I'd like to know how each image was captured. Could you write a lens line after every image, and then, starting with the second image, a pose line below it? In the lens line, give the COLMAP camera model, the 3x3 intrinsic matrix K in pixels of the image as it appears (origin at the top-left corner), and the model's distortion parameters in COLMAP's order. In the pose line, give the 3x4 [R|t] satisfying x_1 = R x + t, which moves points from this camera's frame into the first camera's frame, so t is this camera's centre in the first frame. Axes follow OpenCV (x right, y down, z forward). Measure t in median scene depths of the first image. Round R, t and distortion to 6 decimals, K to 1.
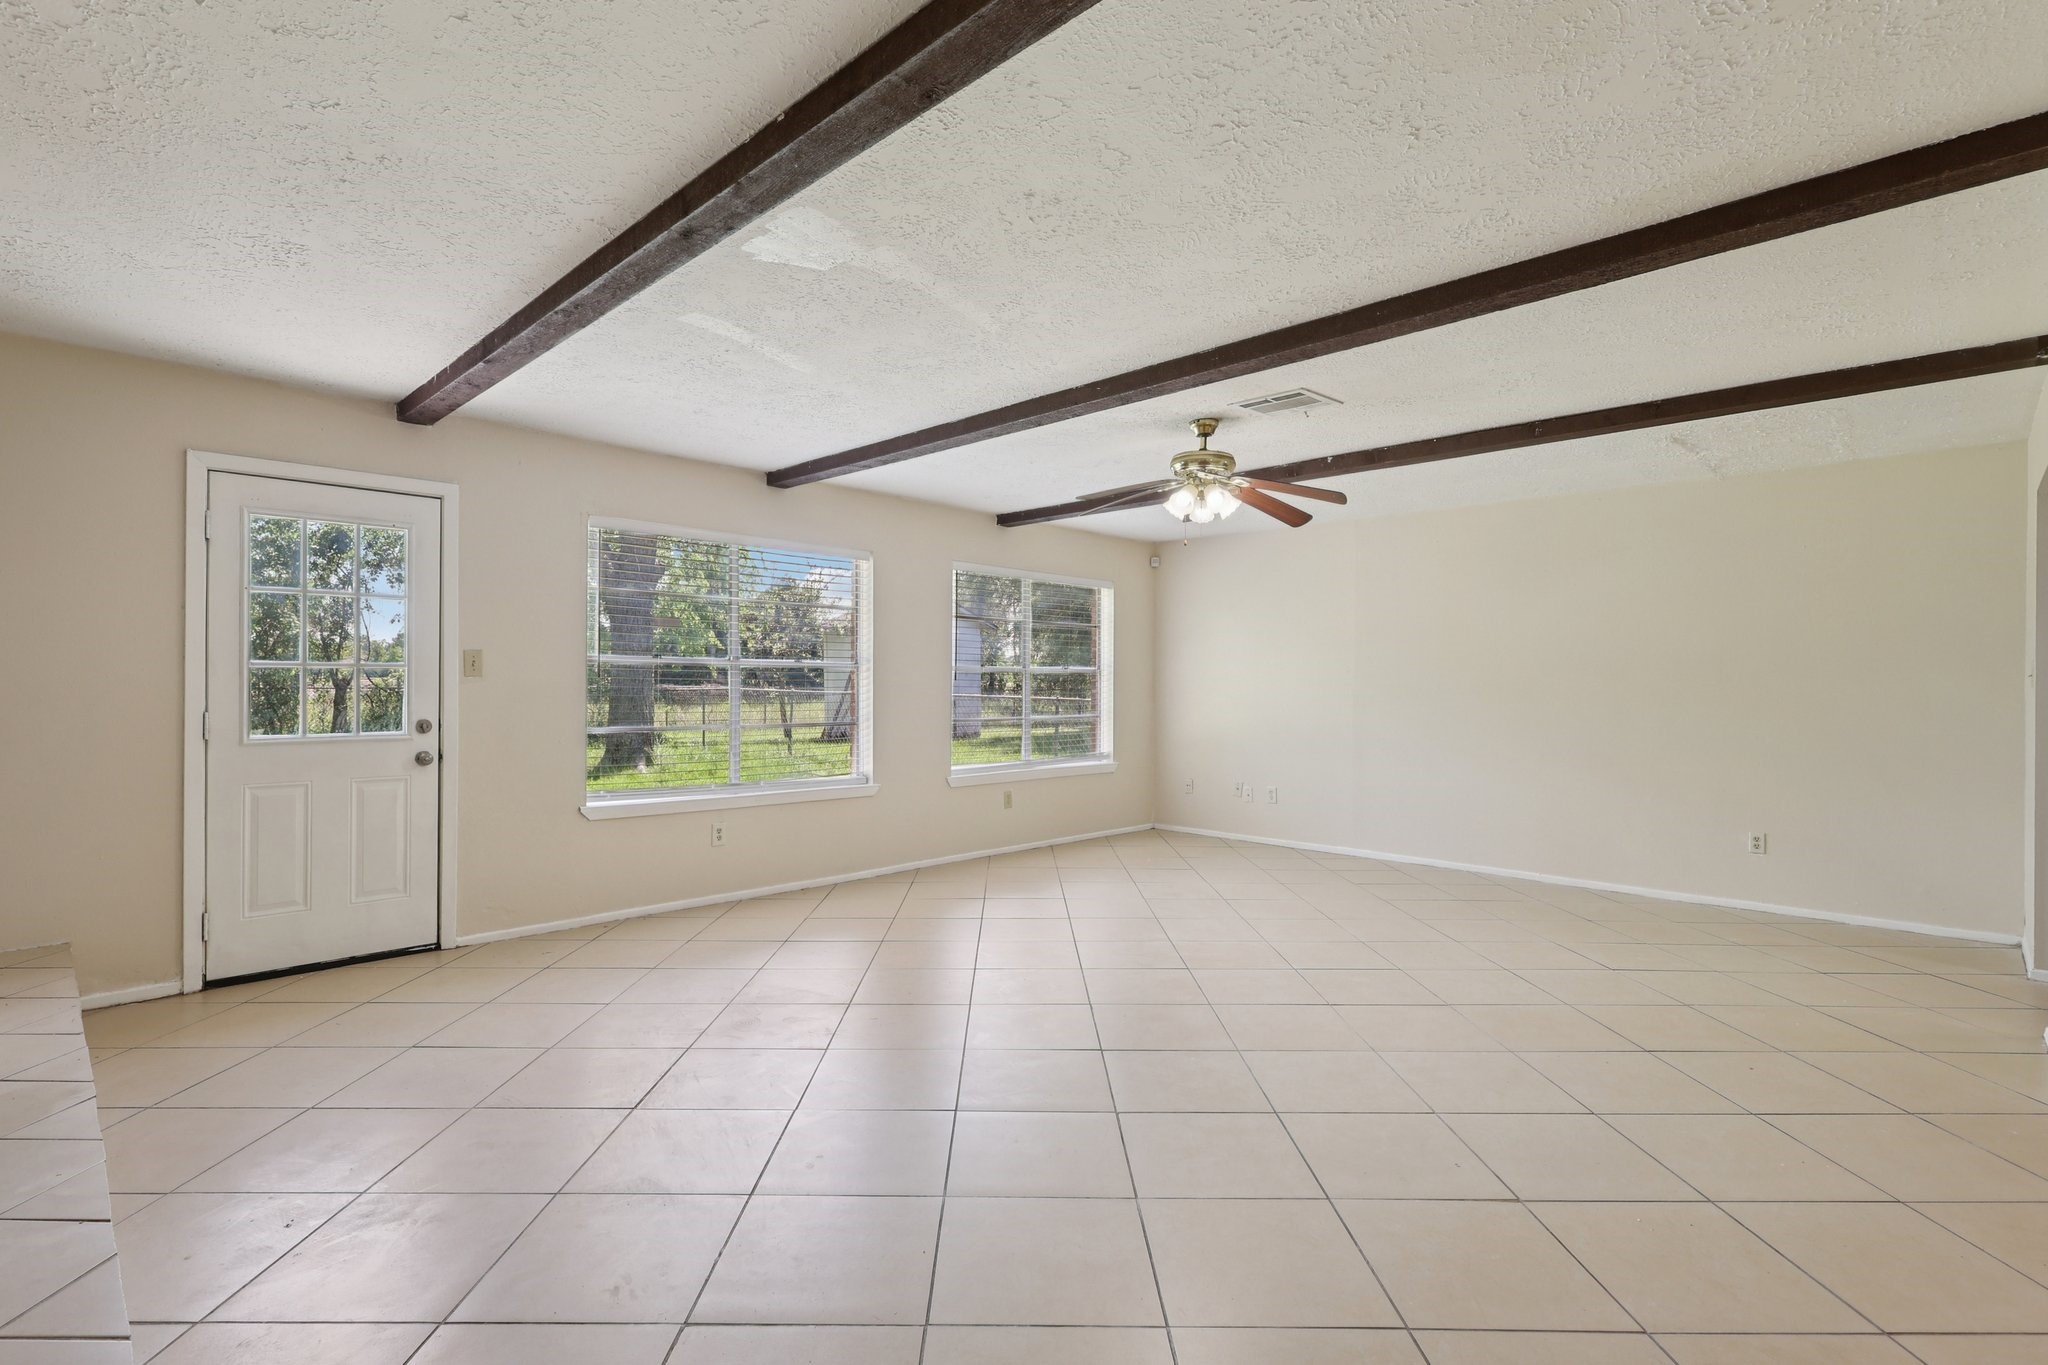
lens RADIAL K [[946.6, 0, 1021.6], [0, 946.6, 672.8], [0, 0, 1]] dist [0.000500, 0.000465]
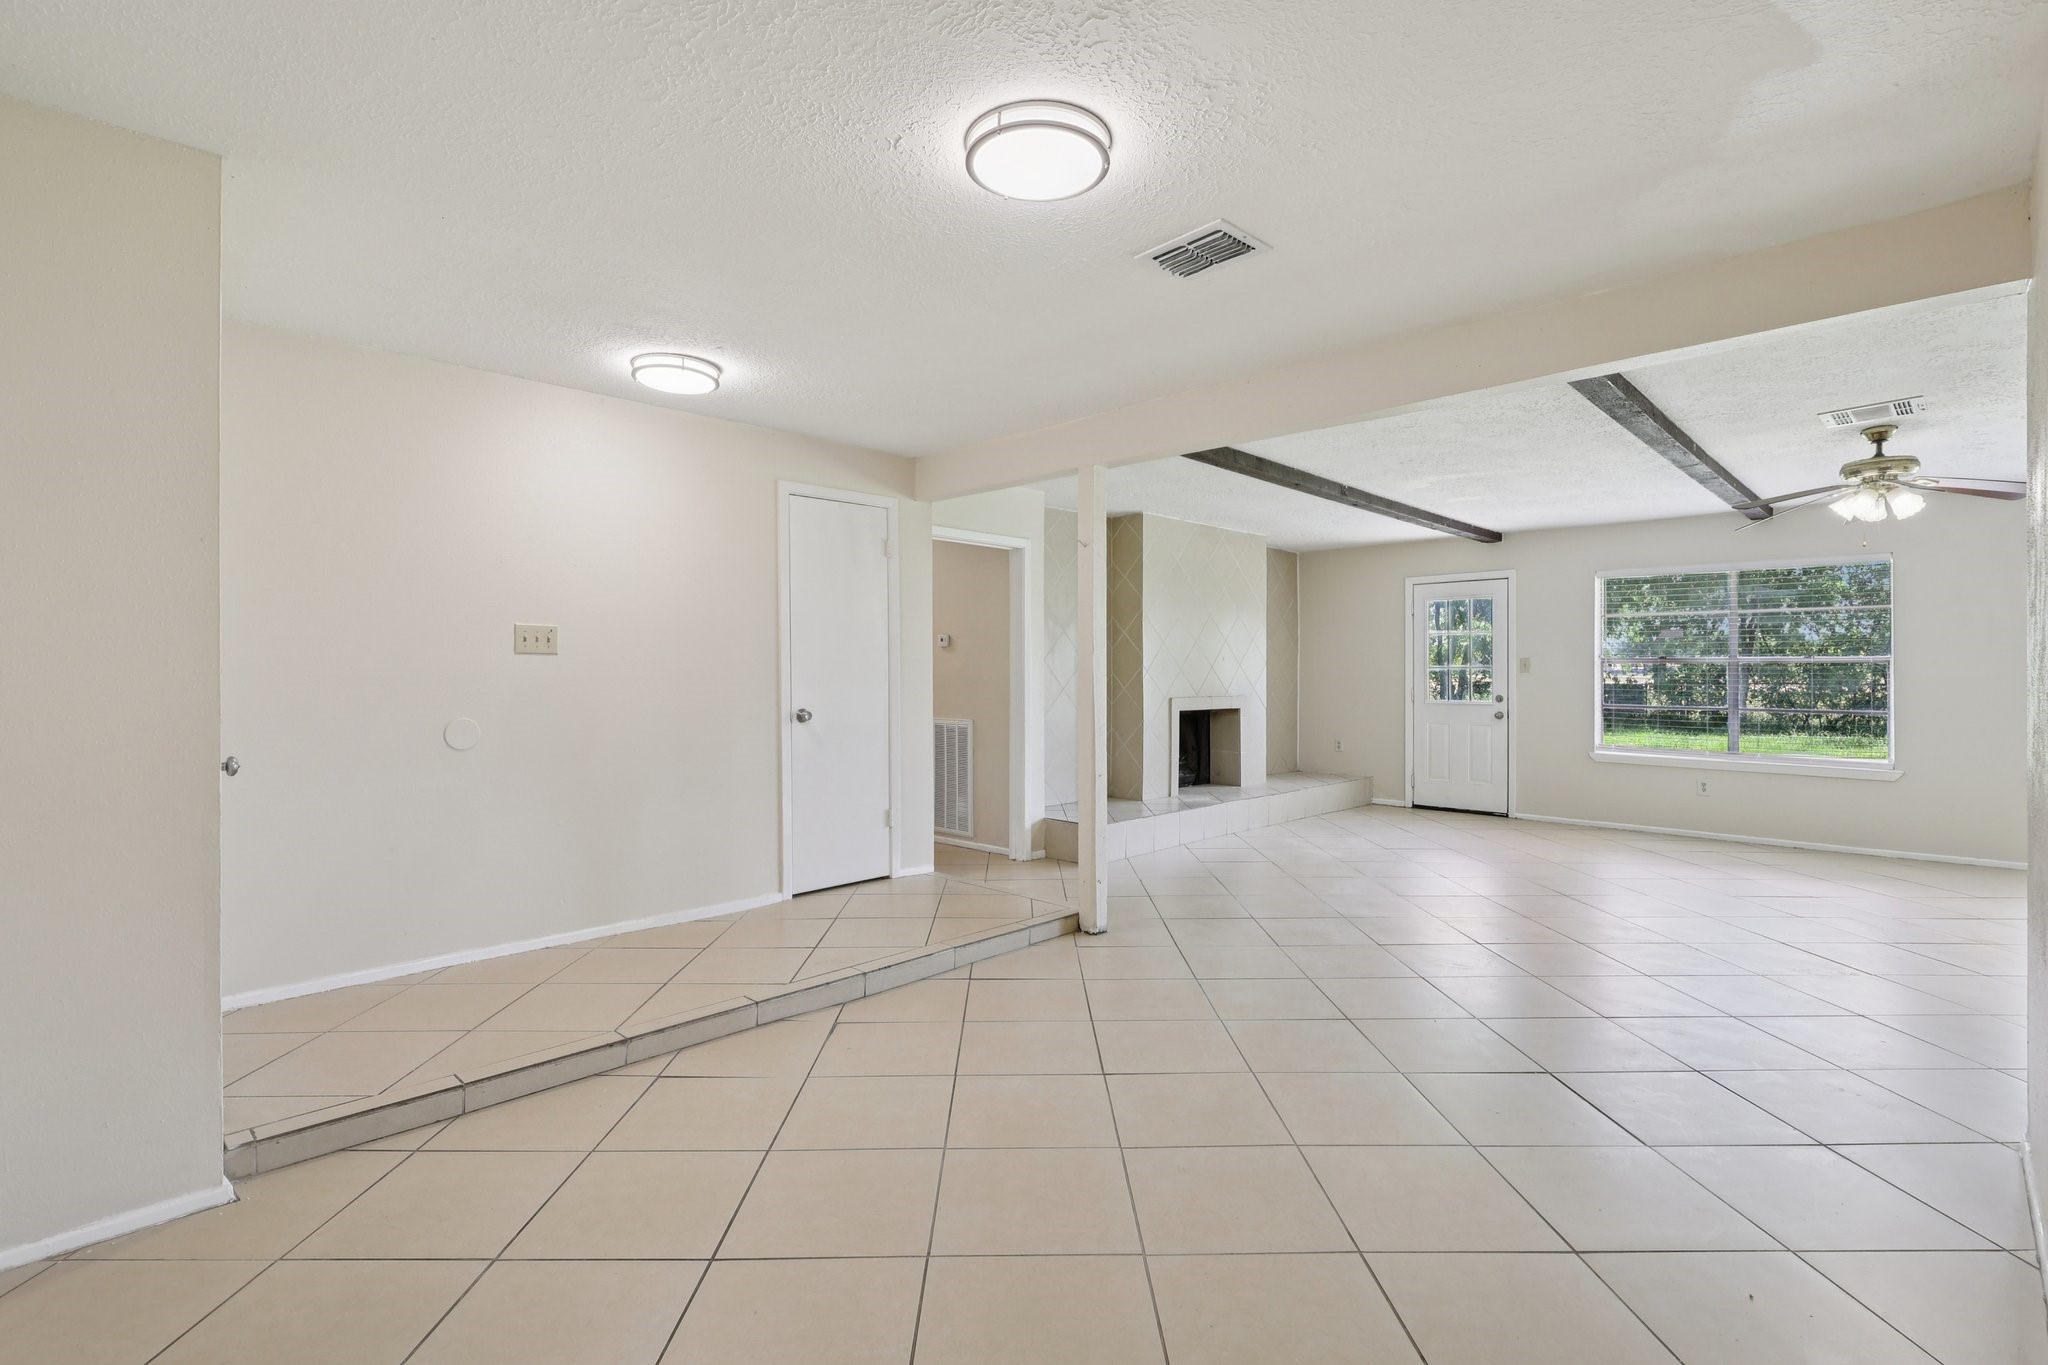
lens RADIAL K [[943.6, 0, 1055.0], [0, 943.6, 671.2], [0, 0, 1]] dist [-0.000692, 0.000272]
pose [[0.019077, -0.001766, -0.999816, 1.218050], [-0.000482, 0.999998, -0.001776, 0.005363], [0.999818, 0.000516, 0.019076, 0.072530]]
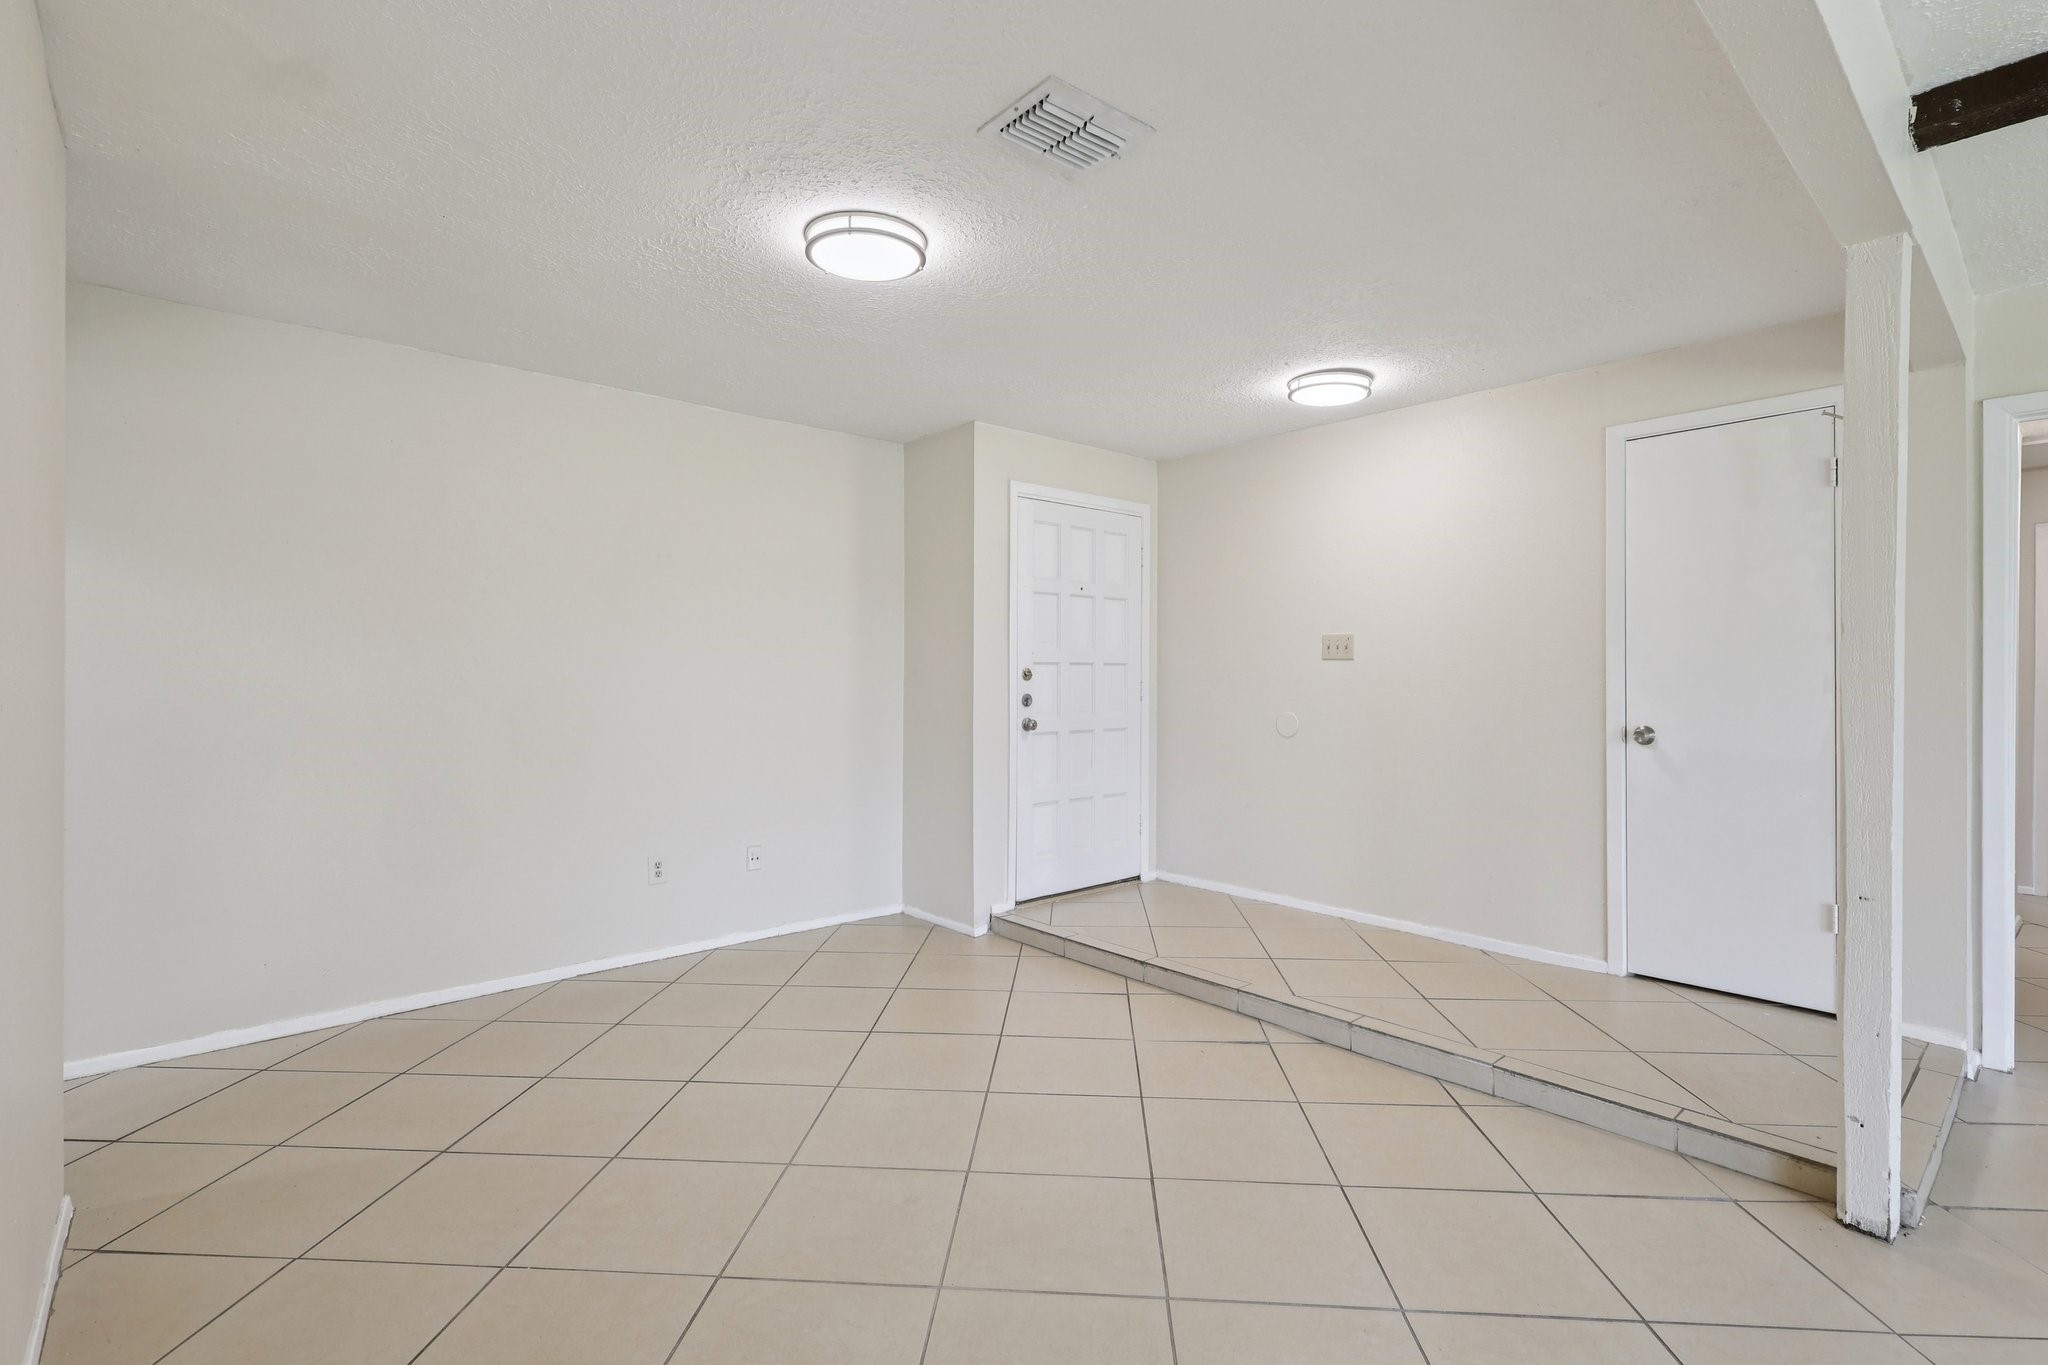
lens RADIAL K [[946.6, 0, 1021.6], [0, 946.6, 672.8], [0, 0, 1]] dist [0.000500, 0.000465]
pose [[-0.997531, -0.006325, 0.069948, 0.598888], [-0.006828, 0.999953, -0.006952, 0.011393], [-0.069900, -0.007413, -0.997526, 0.639761]]
